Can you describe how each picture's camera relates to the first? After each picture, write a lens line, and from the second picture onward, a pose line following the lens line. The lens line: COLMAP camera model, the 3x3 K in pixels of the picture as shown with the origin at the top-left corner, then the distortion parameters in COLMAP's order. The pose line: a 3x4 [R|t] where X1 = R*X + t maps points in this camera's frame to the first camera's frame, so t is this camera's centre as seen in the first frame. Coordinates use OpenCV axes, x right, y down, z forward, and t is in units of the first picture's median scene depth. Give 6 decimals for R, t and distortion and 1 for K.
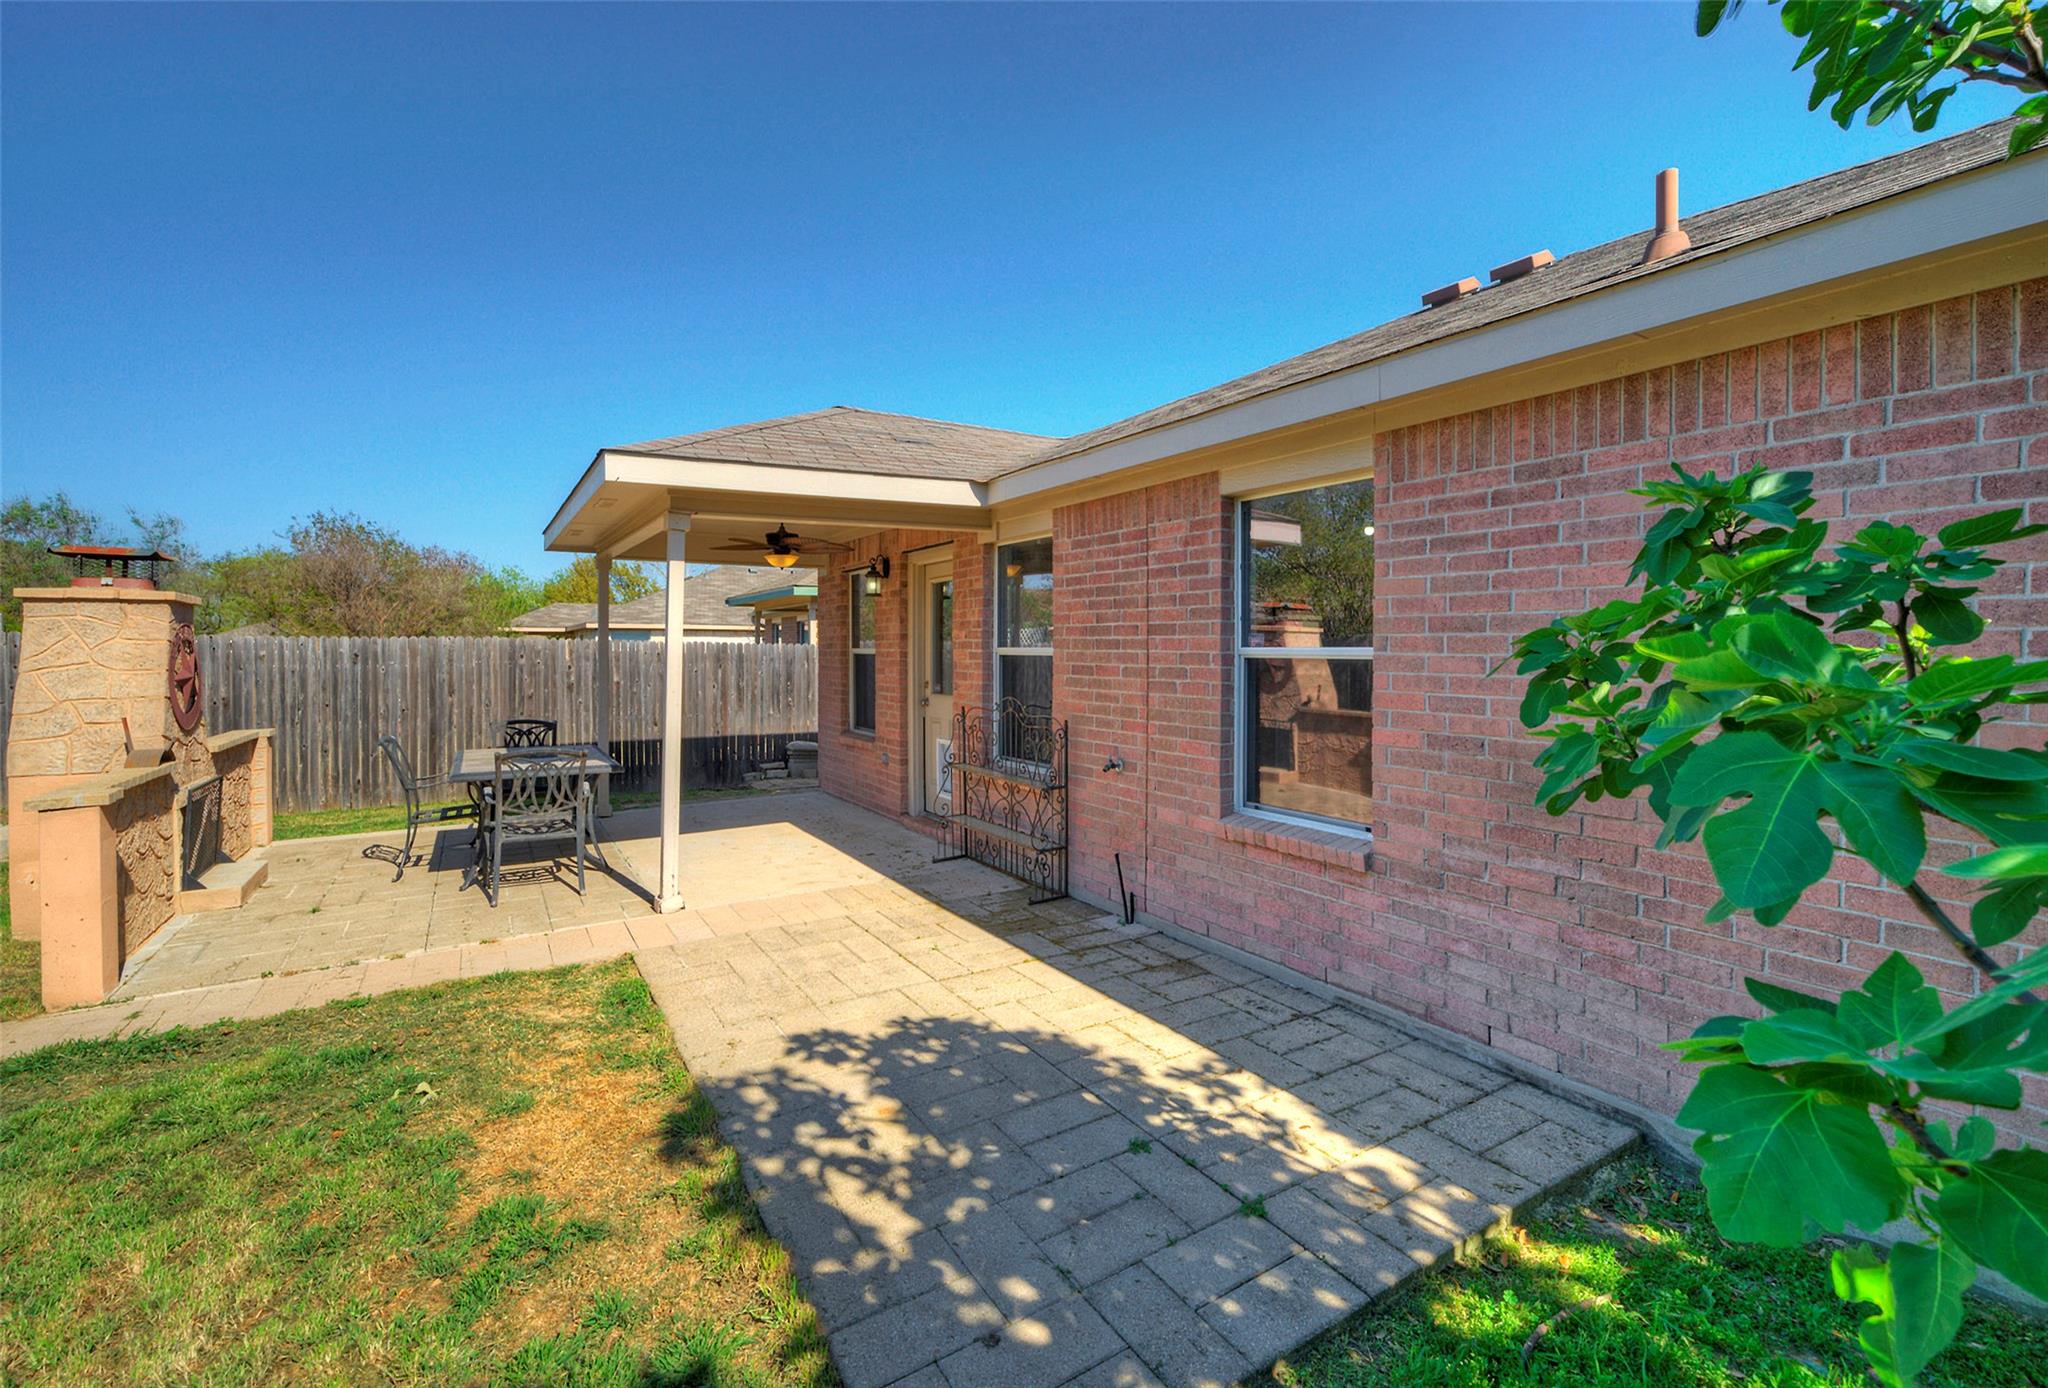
lens RADIAL K [[938.2, 0, 1022.6], [0, 938.2, 662.3], [0, 0, 1]] dist [-0.016079, 0.000567]
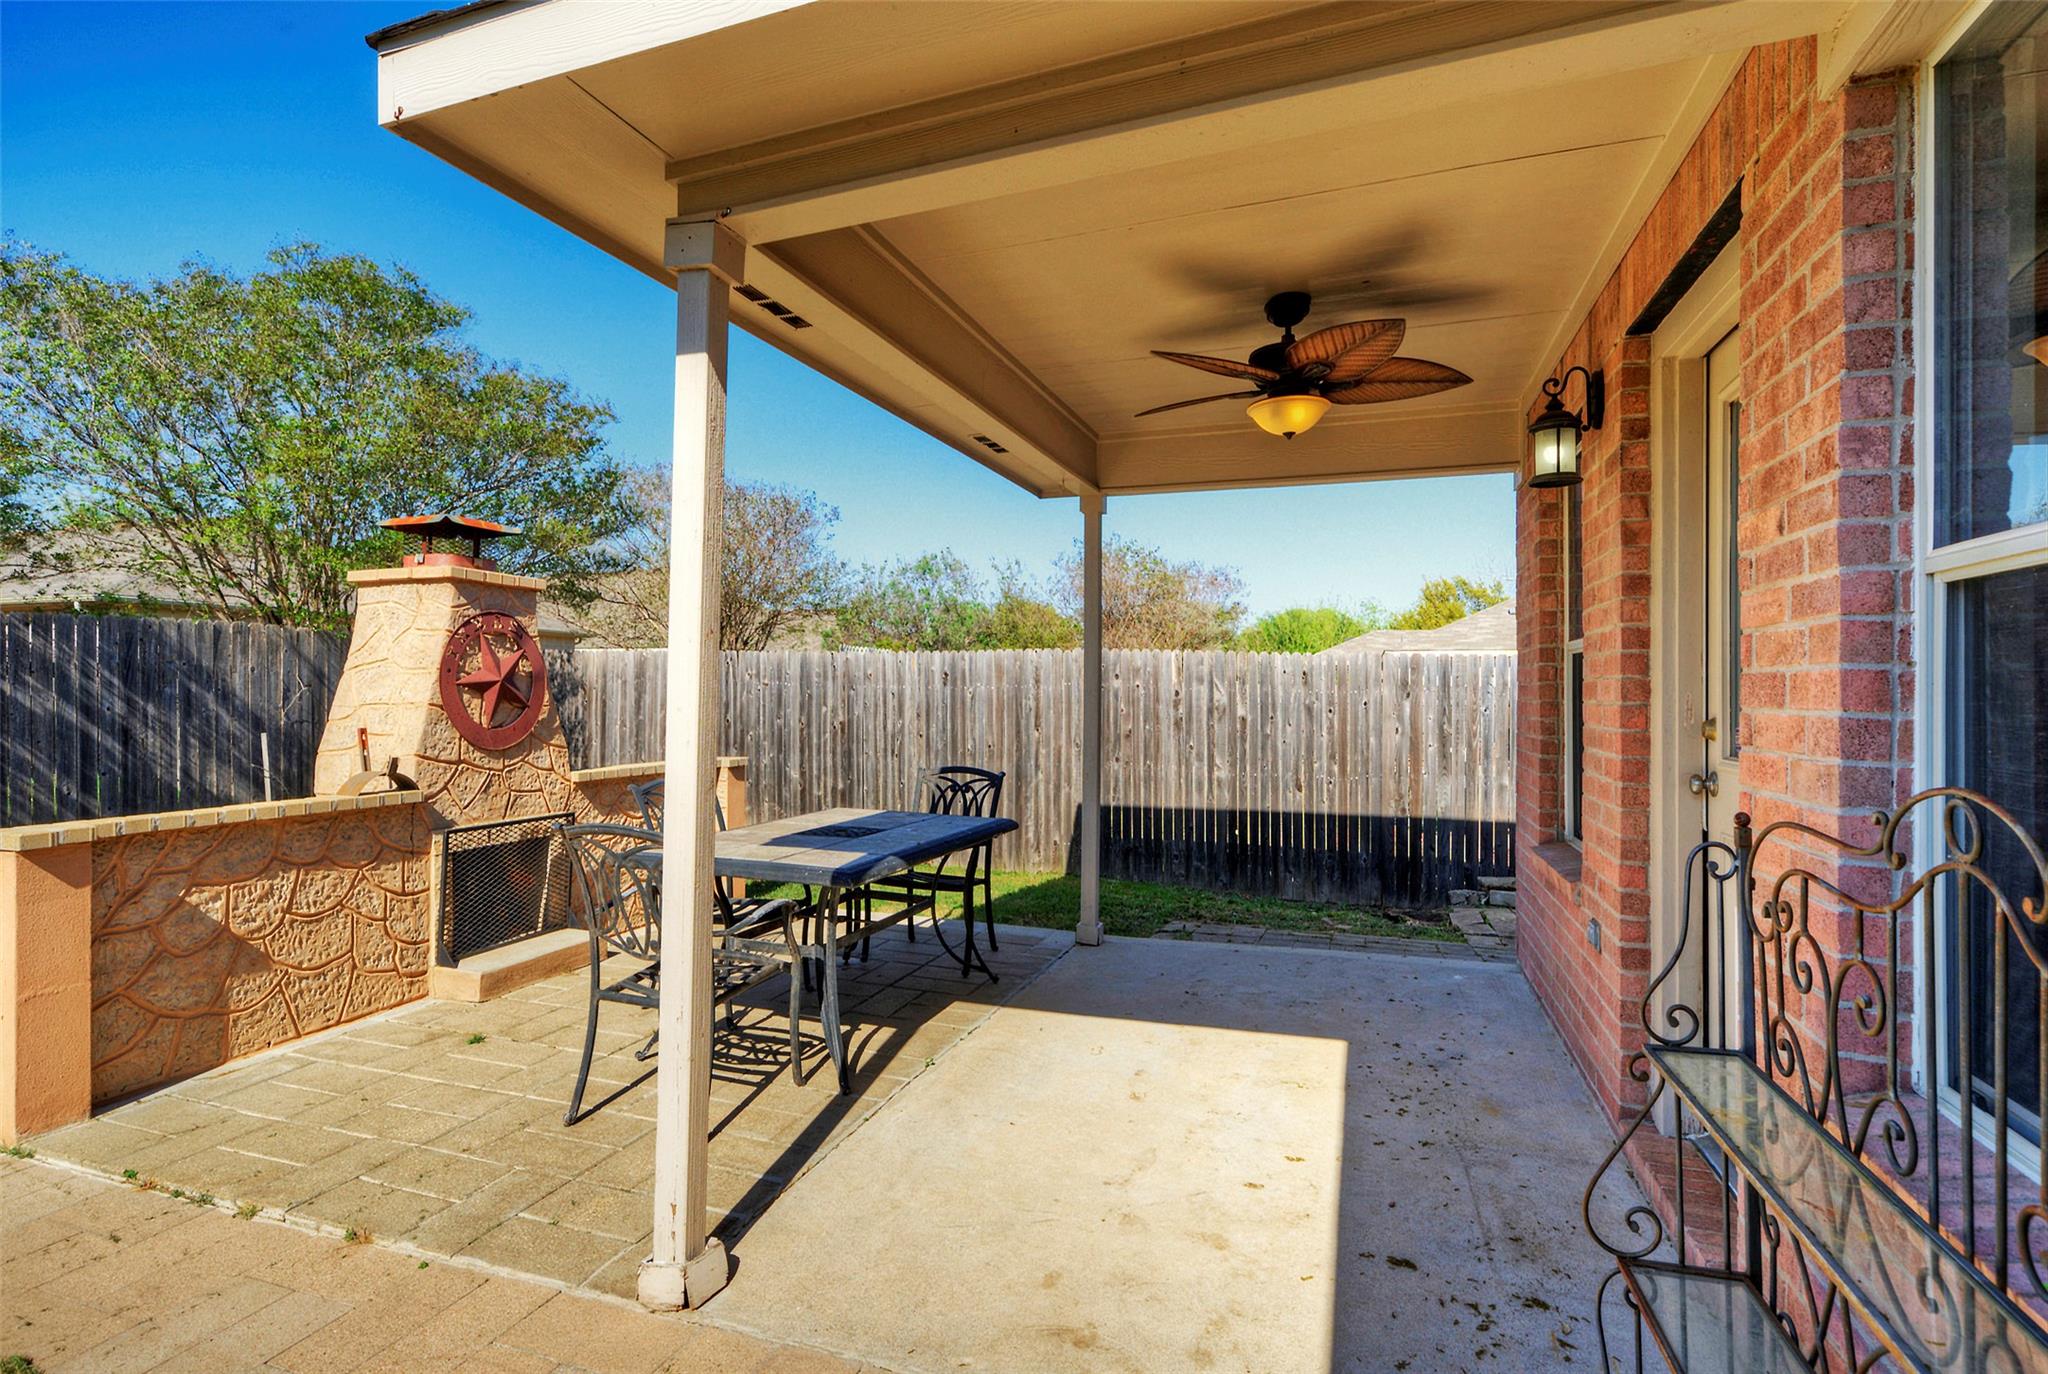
lens RADIAL K [[1045.4, 0, 993.6], [0, 1045.4, 679.1], [0, 0, 1]] dist [0.002165, 0.000848]
pose [[0.633309, -0.004576, -0.773885, 0.013390], [-0.019105, 0.999585, -0.021545, 0.014705], [0.773663, 0.028430, 0.632959, 0.447452]]
